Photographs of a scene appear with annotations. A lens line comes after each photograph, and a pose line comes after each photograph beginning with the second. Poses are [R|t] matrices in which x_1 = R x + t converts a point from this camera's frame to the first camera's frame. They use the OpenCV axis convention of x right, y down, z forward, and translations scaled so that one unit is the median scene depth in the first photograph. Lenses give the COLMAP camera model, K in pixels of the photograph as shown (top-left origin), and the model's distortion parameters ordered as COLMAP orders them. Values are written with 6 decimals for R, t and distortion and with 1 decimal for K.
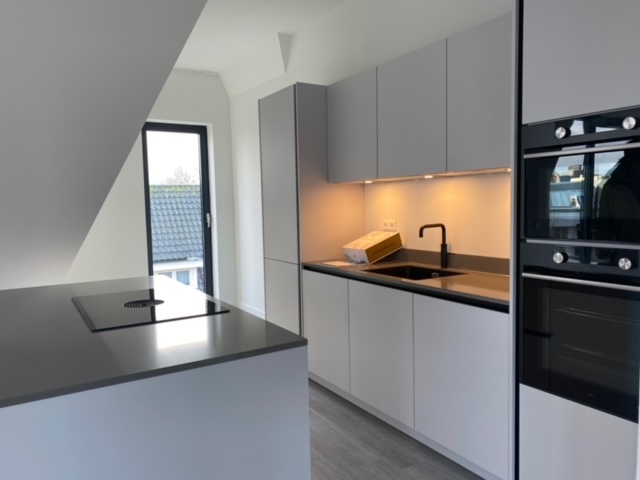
lens RADIAL K [[486.3, 0, 317.9], [0, 486.3, 239.8], [0, 0, 1]] dist [0.033815, -0.019775]
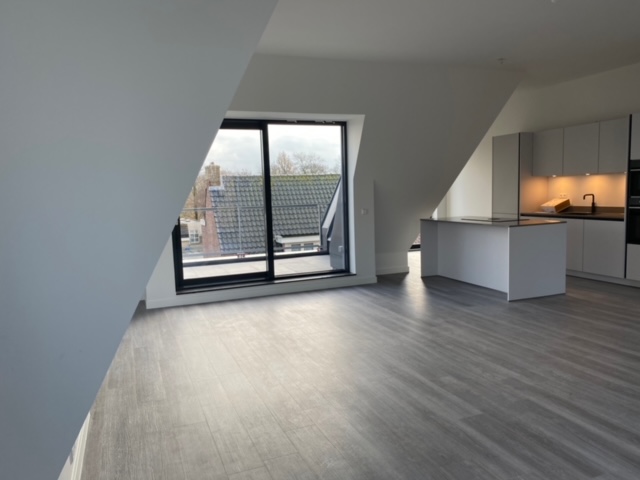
lens RADIAL K [[486.3, 0, 323.0], [0, 486.3, 241.0], [0, 0, 1]] dist [0.033815, -0.019775]
pose [[0.986075, 0.010271, -0.165982, -0.621136], [-0.005059, 0.999482, 0.031795, 0.122688], [0.166222, -0.030512, 0.985616, -1.524741]]
